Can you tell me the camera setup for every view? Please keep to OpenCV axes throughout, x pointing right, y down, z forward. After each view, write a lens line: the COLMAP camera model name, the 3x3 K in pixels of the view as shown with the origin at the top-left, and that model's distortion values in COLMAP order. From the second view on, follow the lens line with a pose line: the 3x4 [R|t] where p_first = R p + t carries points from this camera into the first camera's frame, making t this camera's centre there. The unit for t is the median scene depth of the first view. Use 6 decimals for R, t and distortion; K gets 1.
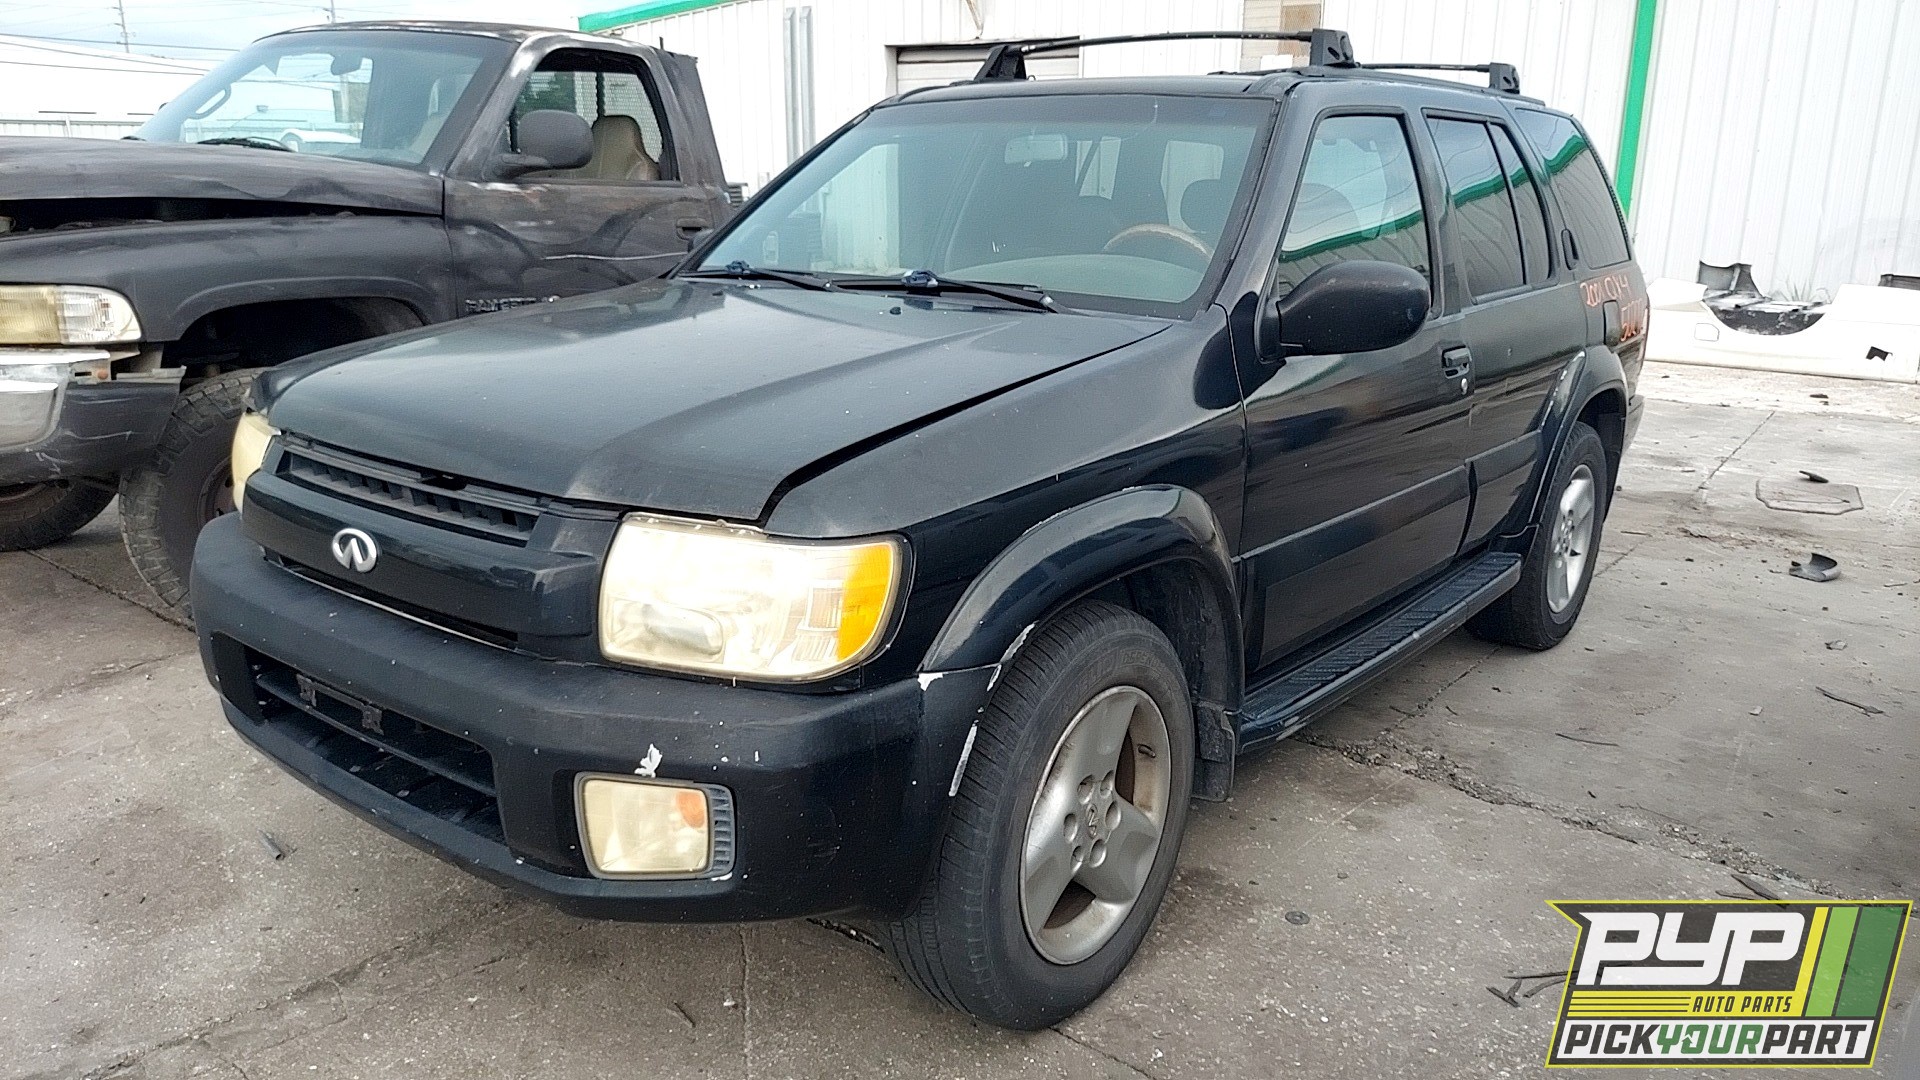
lens RADIAL K [[1426.8, 0, 992.7], [0, 1426.8, 552.1], [0, 0, 1]] dist [0.069802, -0.094604]
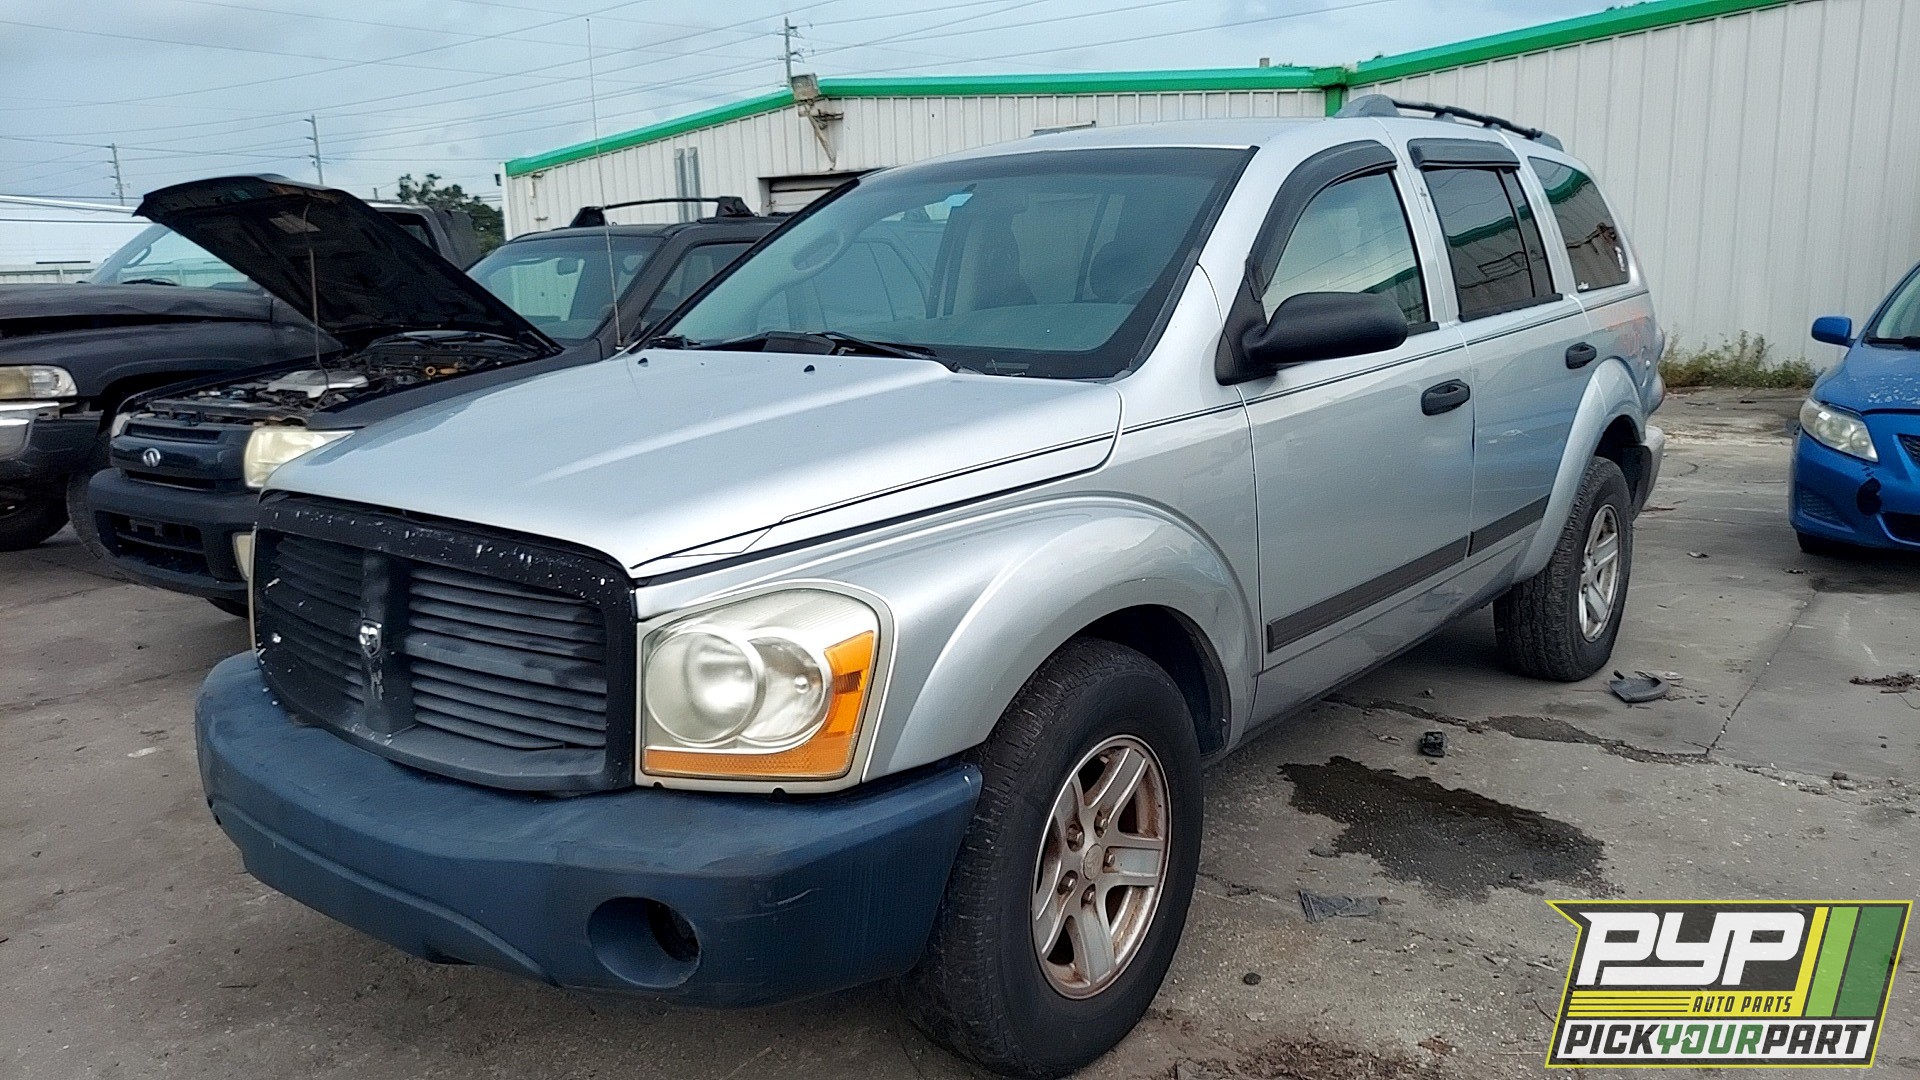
lens RADIAL K [[1397.0, 0, 960.0], [0, 1397.0, 540.0], [0, 0, 1]] dist [0.094566, -0.106563]
pose [[0.998960, -0.044762, -0.008659, 0.439771], [0.043986, 0.996197, -0.075208, 0.185684], [0.011993, 0.074748, 0.997130, -0.629654]]
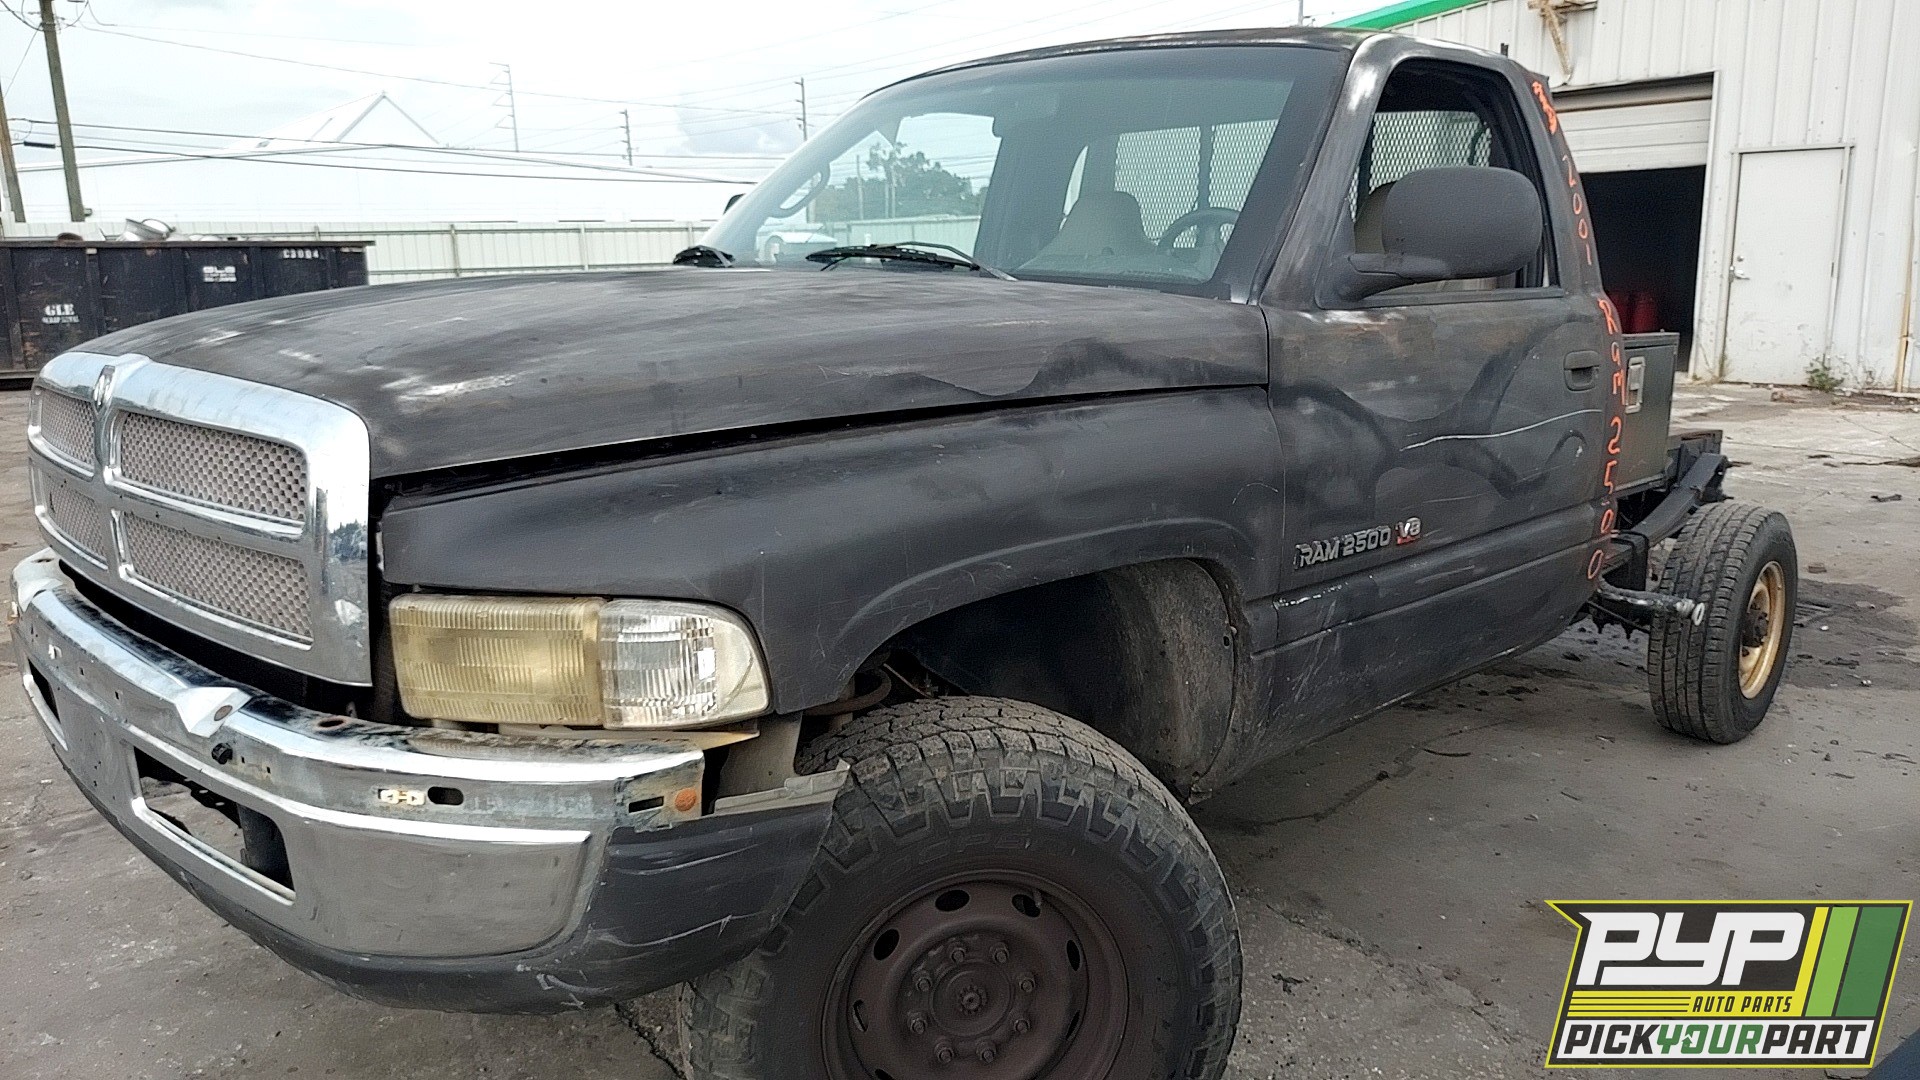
lens RADIAL K [[1397.0, 0, 960.0], [0, 1397.0, 540.0], [0, 0, 1]] dist [0.094566, -0.106563]
pose [[0.956565, 0.027714, -0.290197, -0.376466], [-0.044158, 0.997759, -0.050269, -0.164552], [0.288154, 0.060900, 0.955646, 0.556488]]
